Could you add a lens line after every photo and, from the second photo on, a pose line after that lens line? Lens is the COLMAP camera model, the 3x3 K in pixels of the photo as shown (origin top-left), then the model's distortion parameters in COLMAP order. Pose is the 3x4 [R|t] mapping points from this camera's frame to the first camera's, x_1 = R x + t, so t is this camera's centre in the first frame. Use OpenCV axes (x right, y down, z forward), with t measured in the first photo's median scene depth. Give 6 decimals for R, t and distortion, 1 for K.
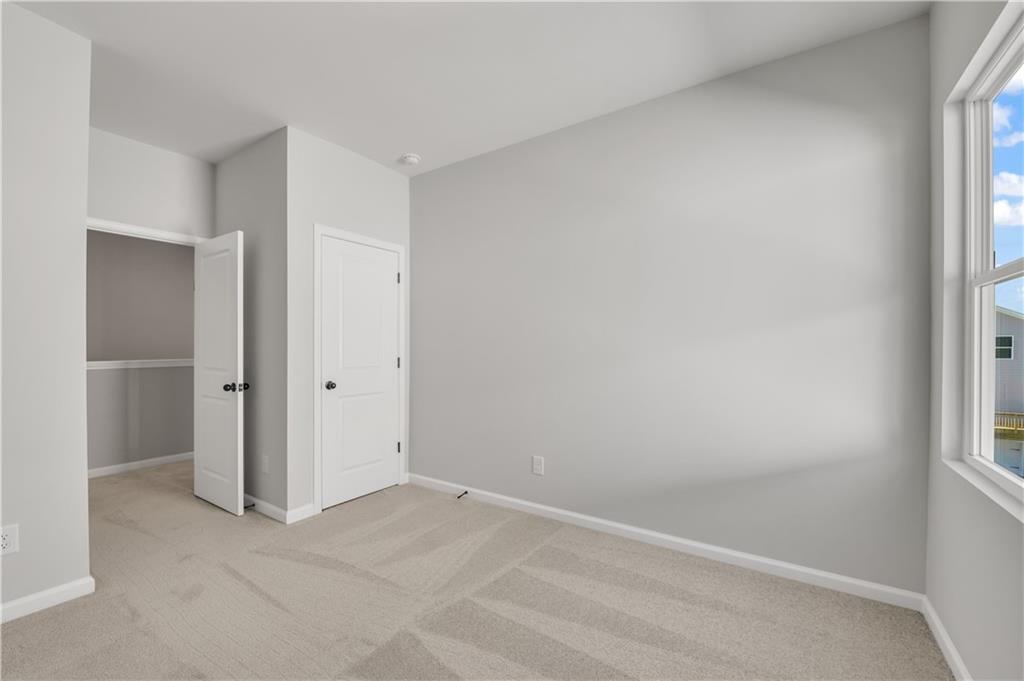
lens RADIAL K [[420.4, 0, 514.2], [0, 420.4, 347.9], [0, 0, 1]] dist [-0.009816, -0.000319]
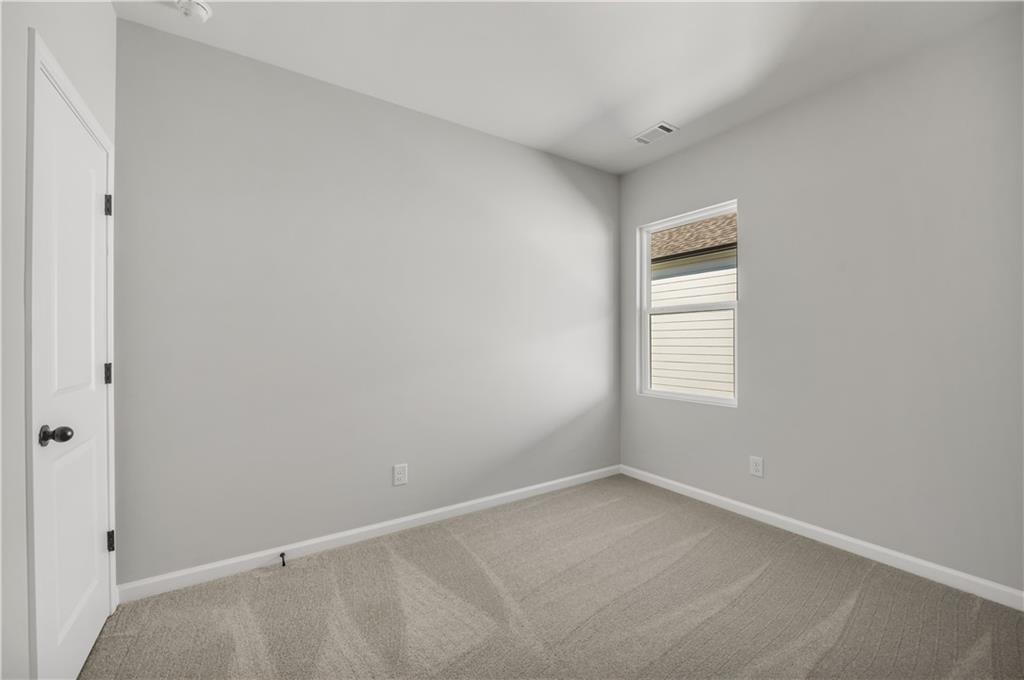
lens RADIAL K [[411.8, 0, 517.7], [0, 411.8, 339.3], [0, 0, 1]] dist [-0.000893, -0.000096]
pose [[0.382489, 0.004190, 0.923951, -0.658667], [0.004477, 0.999970, -0.006389, 0.000108], [-0.923949, 0.006581, 0.382458, 0.436259]]
